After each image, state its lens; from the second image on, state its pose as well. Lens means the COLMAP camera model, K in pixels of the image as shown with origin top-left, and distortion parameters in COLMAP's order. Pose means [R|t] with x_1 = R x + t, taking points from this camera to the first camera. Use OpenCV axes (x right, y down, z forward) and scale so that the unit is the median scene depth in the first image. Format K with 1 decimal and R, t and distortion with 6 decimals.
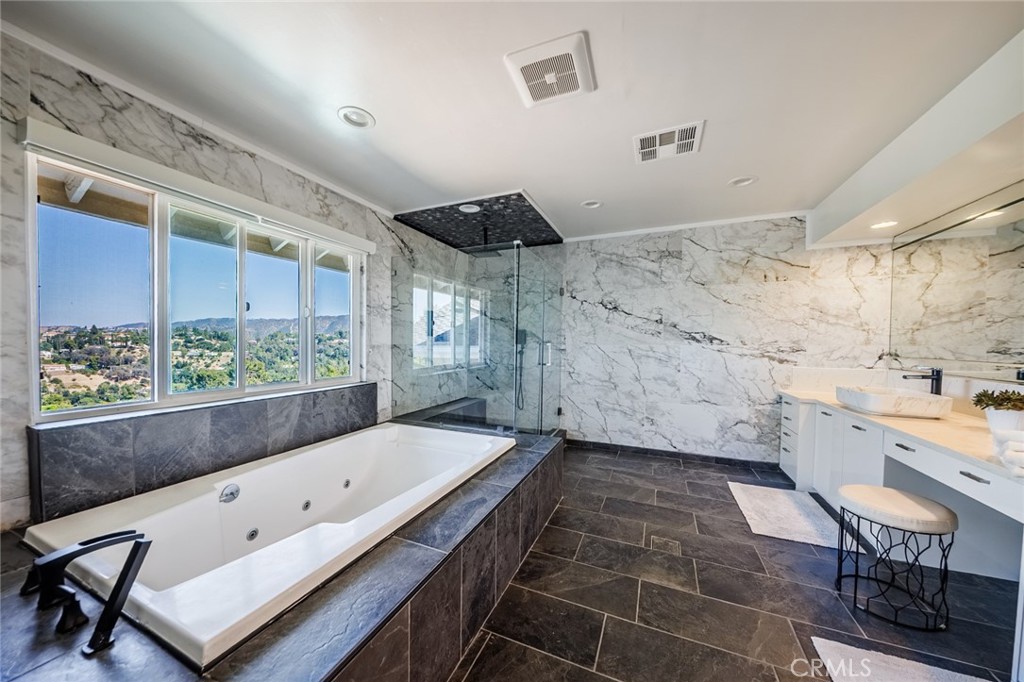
lens RADIAL K [[344.2, 0, 512.0], [0, 344.2, 341.0], [0, 0, 1]] dist [0.001325, -0.000064]
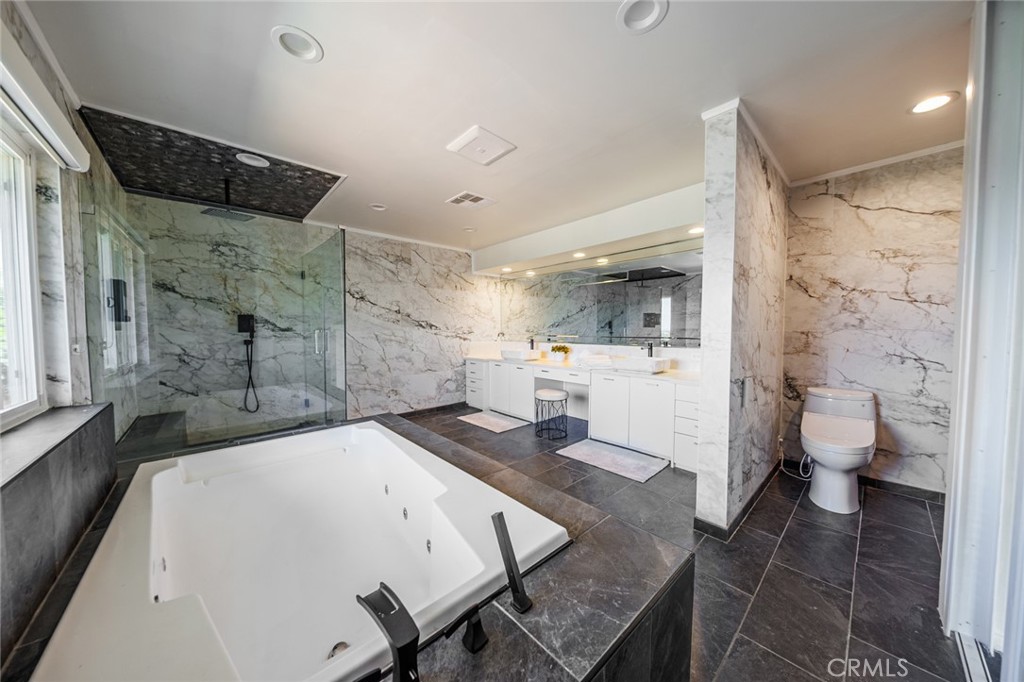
lens RADIAL K [[330.7, 0, 509.8], [0, 330.7, 328.9], [0, 0, 1]] dist [-0.000262, -0.000082]
pose [[0.409718, -0.009518, 0.912163, -0.538998], [0.004843, 0.999954, 0.008259, -0.002753], [-0.912199, 0.001034, 0.409745, 0.145448]]
